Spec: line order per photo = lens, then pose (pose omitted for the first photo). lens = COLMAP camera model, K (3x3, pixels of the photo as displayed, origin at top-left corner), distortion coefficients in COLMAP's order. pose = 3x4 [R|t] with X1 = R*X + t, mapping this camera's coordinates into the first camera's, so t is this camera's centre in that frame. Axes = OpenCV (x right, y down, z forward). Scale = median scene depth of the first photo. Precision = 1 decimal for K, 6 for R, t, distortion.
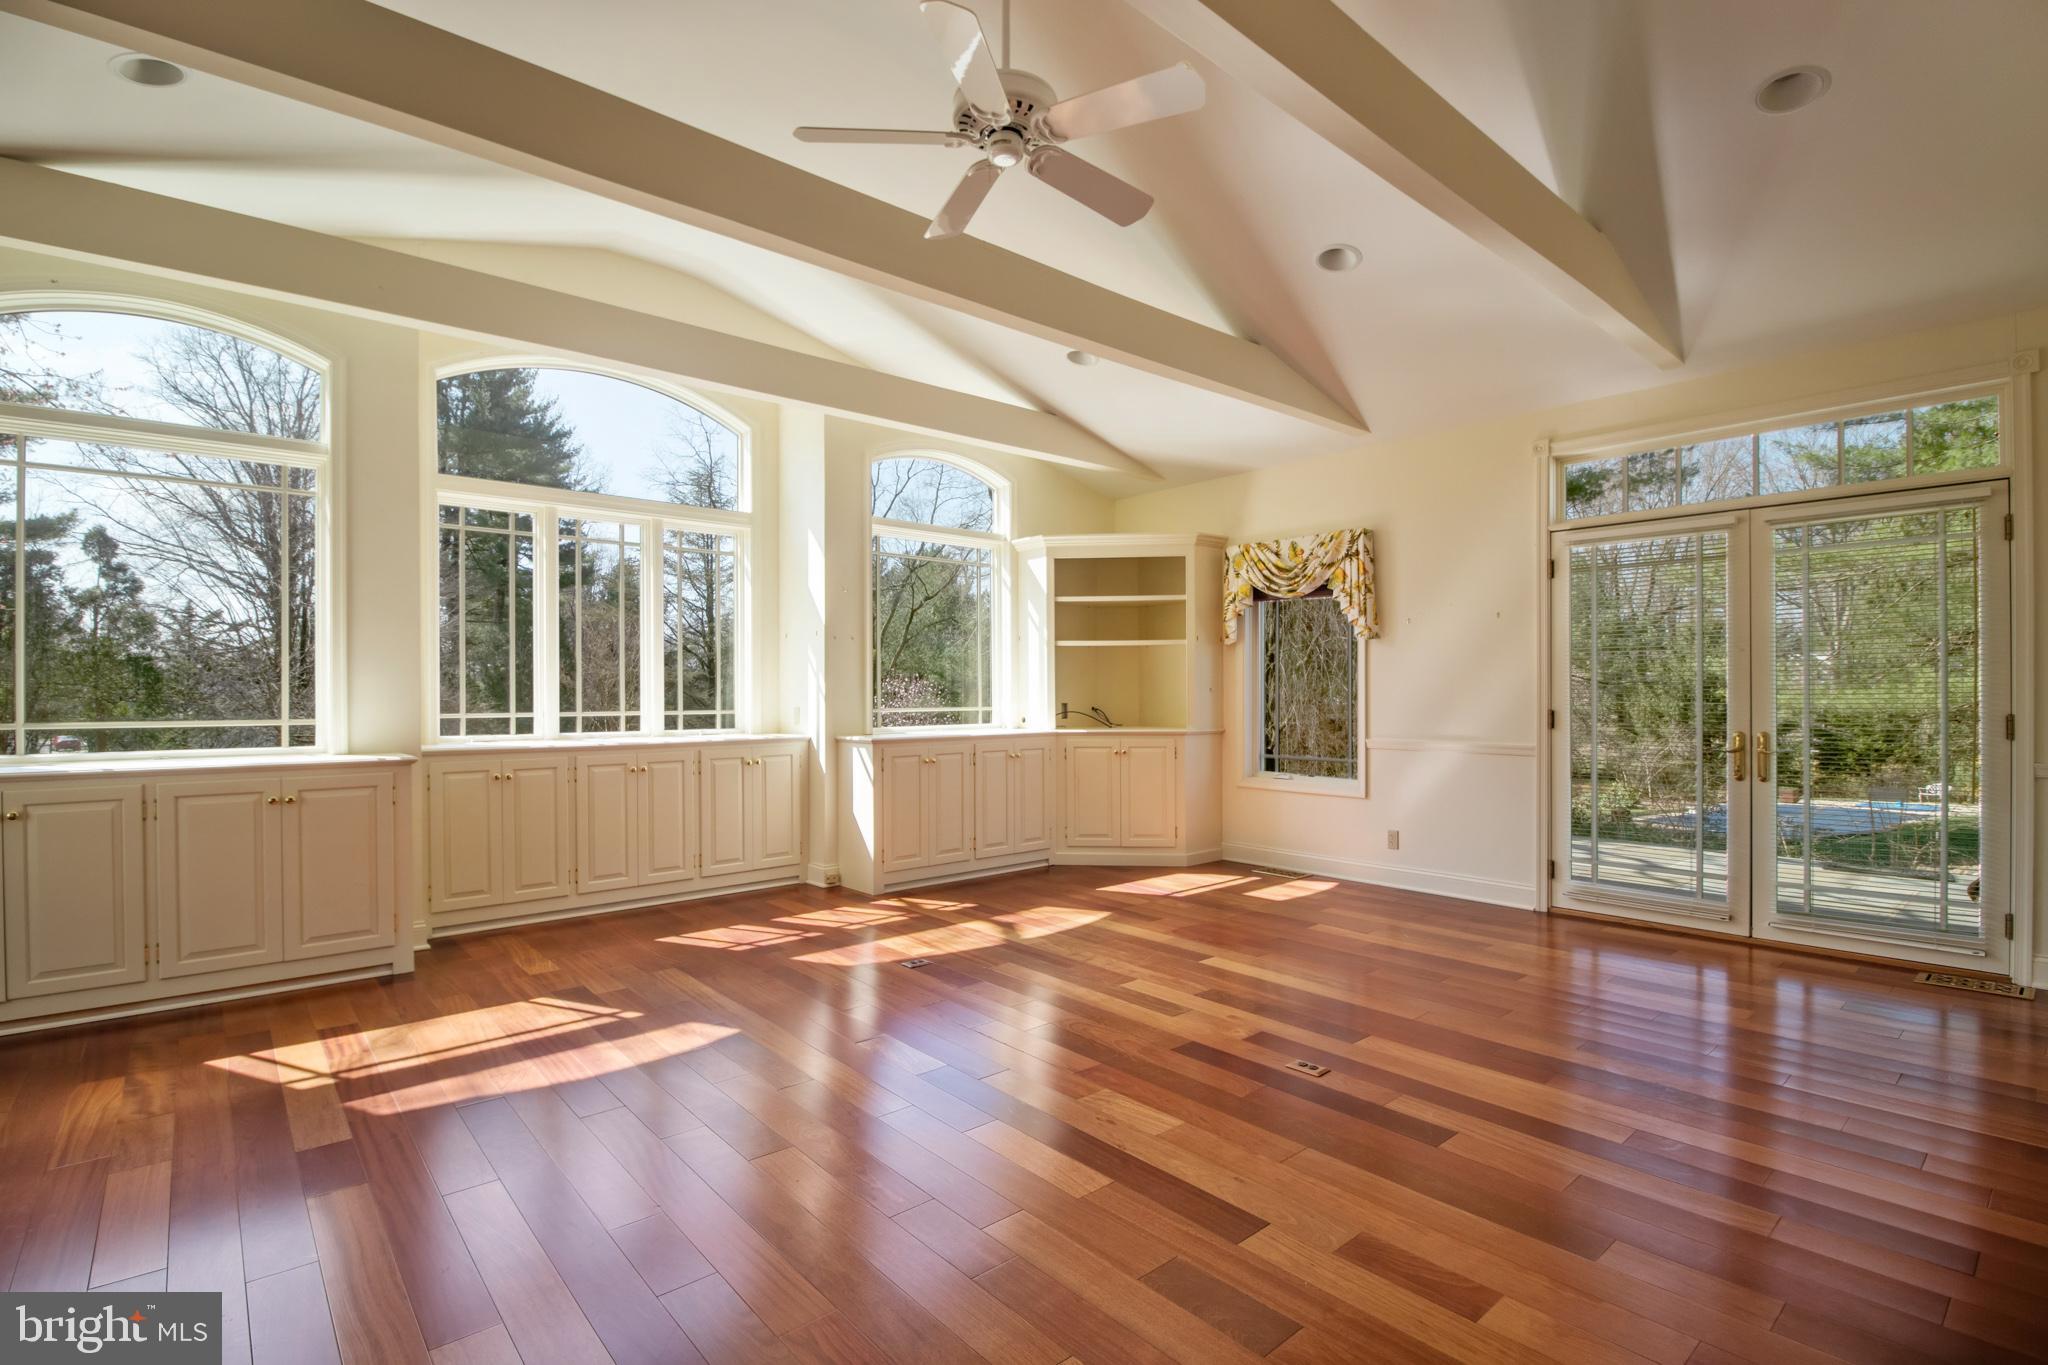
lens RADIAL K [[959.8, 0, 1024.0], [0, 959.8, 682.5], [0, 0, 1]] dist [0.000229, -0.000053]
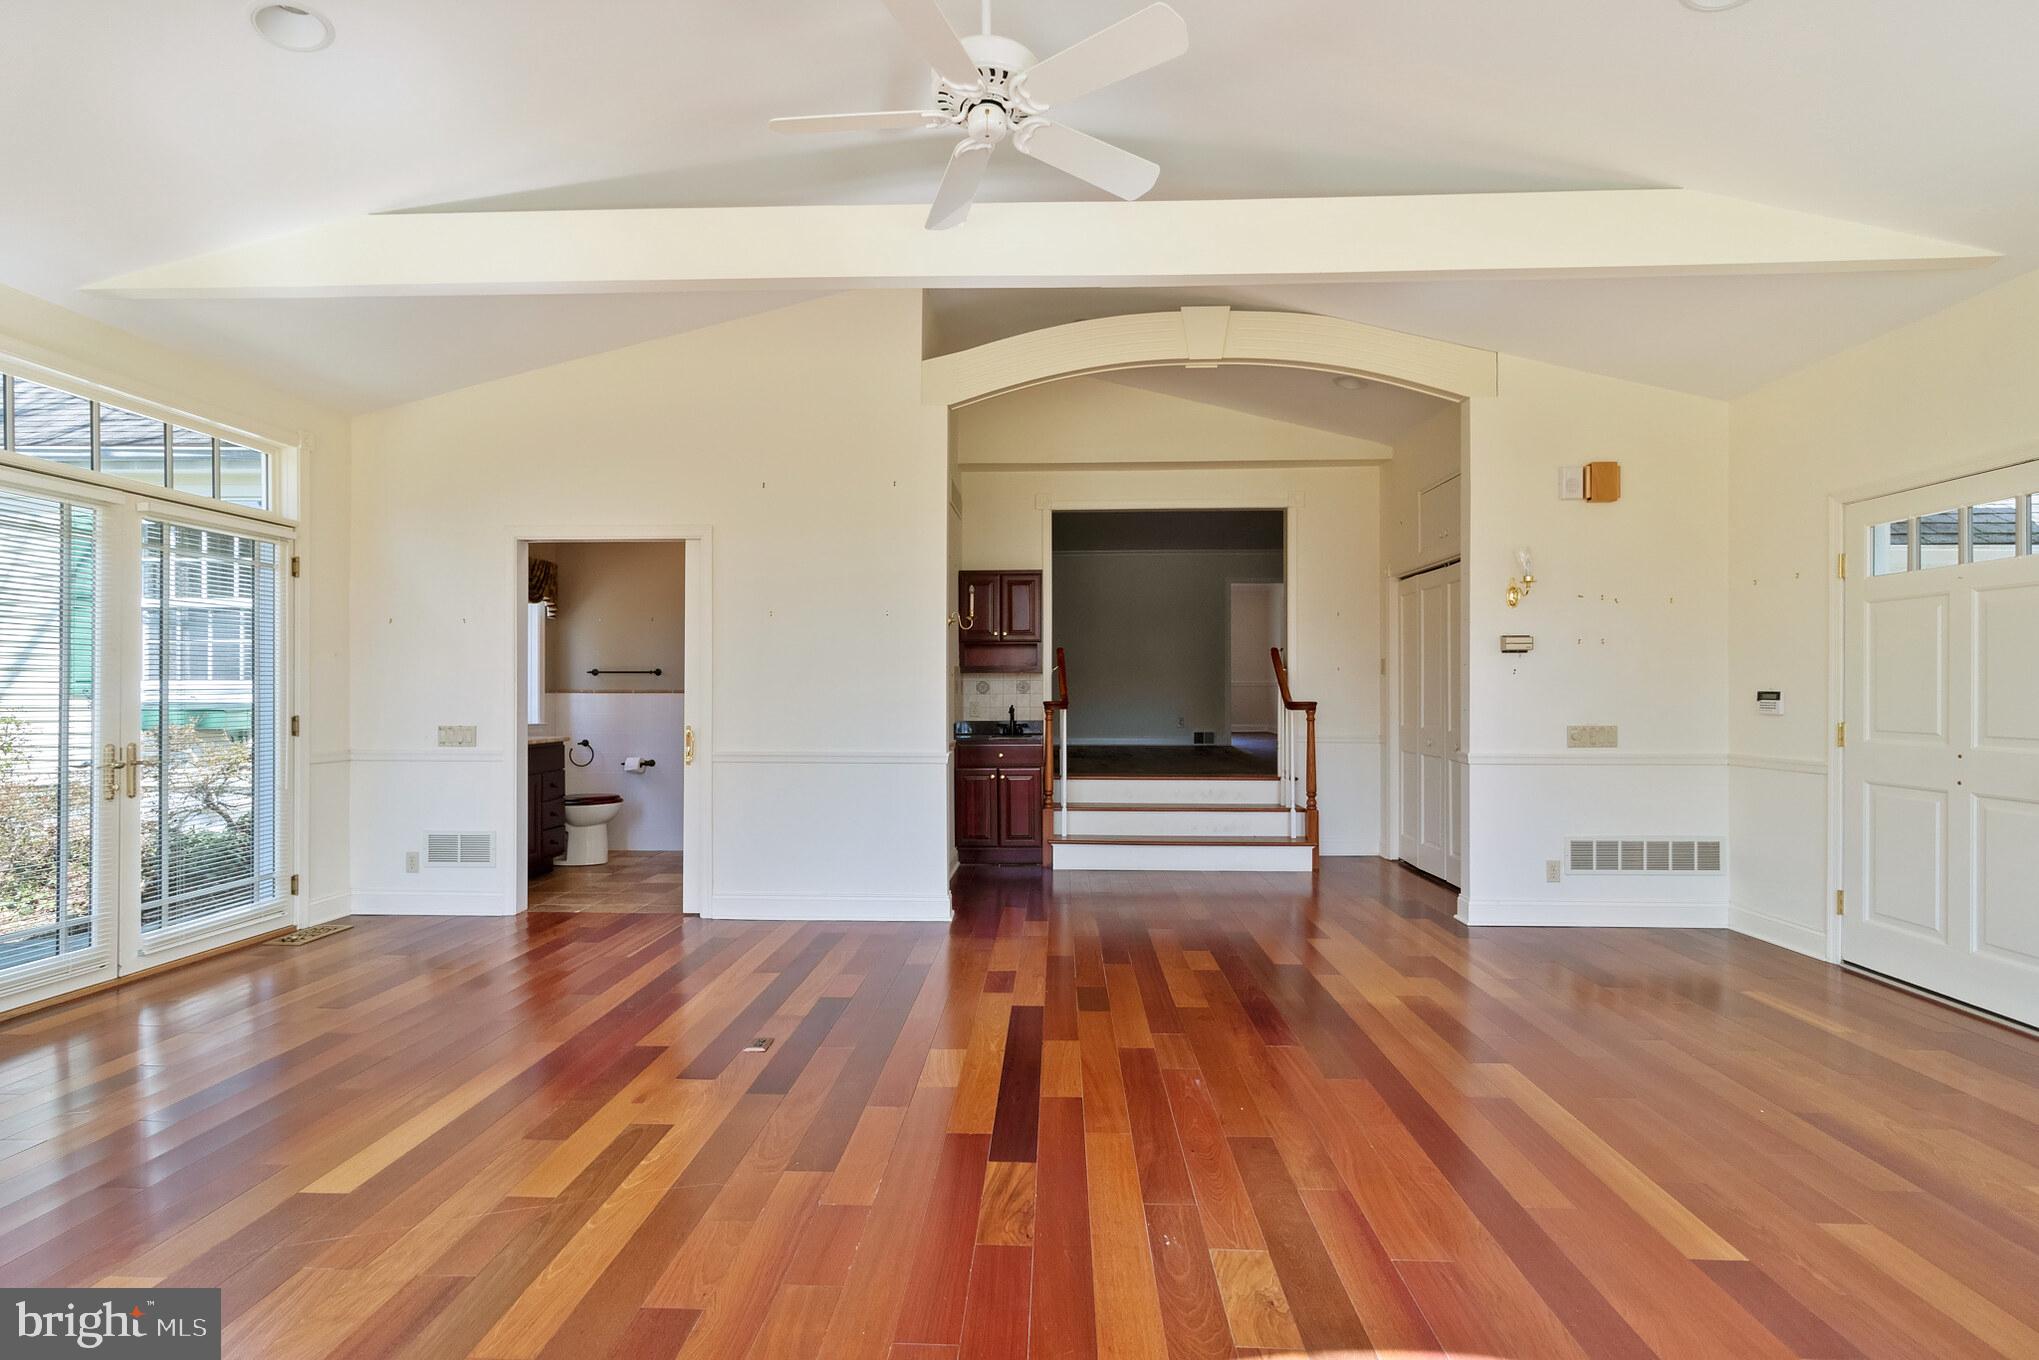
lens RADIAL K [[955.6, 0, 1019.5], [0, 955.6, 680.0], [0, 0, 1]] dist [0.000229, -0.000053]
pose [[-0.727926, 0.013029, 0.685532, -0.510533], [0.000615, 0.999831, -0.018348, 0.009694], [-0.685656, -0.012934, -0.727811, 1.229446]]
